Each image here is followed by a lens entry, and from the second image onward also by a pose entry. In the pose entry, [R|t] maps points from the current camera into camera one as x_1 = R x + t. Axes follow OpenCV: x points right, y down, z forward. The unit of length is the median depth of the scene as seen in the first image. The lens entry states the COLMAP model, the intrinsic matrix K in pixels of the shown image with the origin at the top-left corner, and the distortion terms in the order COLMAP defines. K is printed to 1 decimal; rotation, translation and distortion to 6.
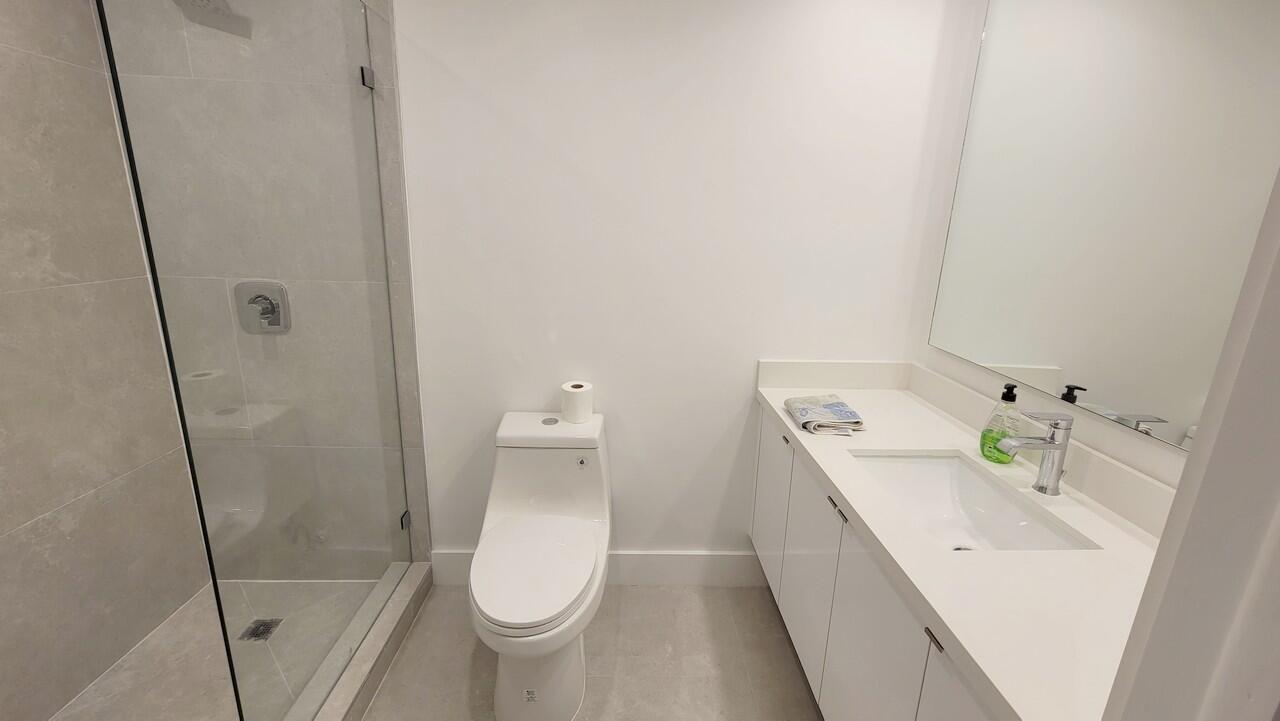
lens RADIAL K [[522.3, 0, 639.9], [0, 522.3, 353.5], [0, 0, 1]] dist [-0.009375, 0.006177]
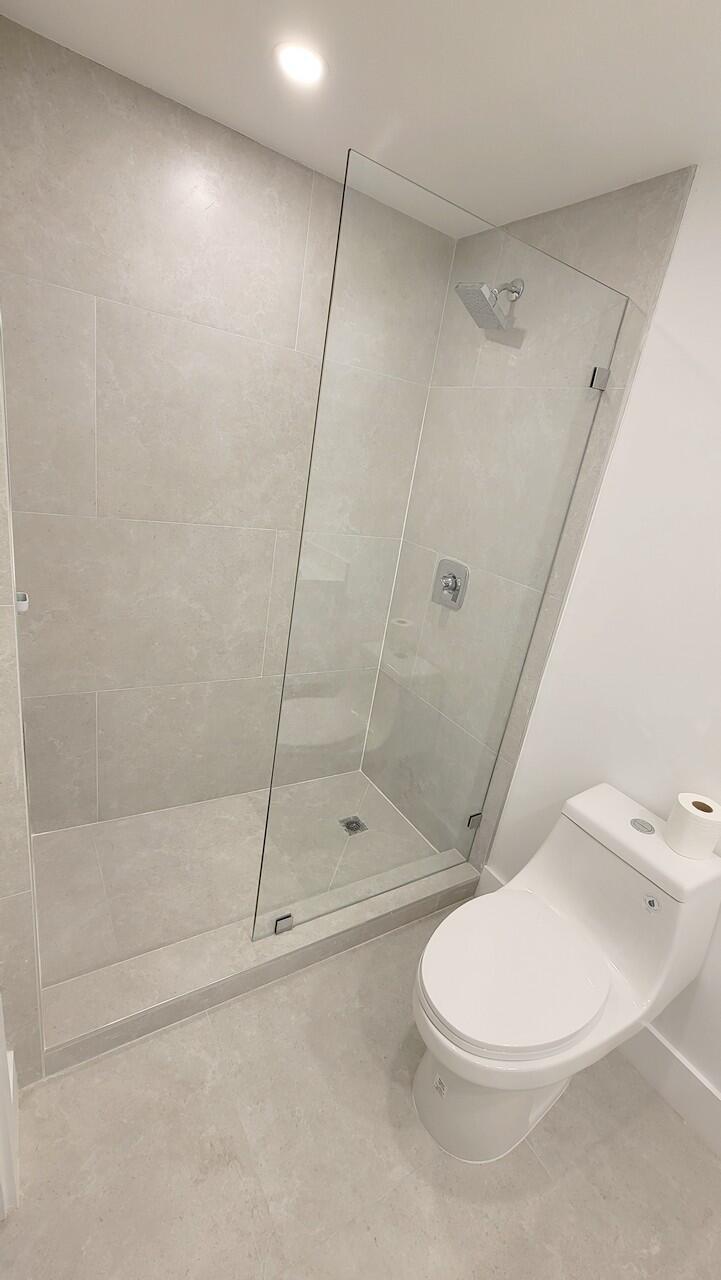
lens RADIAL K [[525.7, 0, 362.2], [0, 525.7, 634.6], [0, 0, 1]] dist [-0.001661, -0.000704]
pose [[0.506887, 0.334092, -0.794637, 0.134744], [-0.351443, 0.921841, 0.163392, -0.107543], [0.787117, 0.196448, 0.584684, 0.196895]]
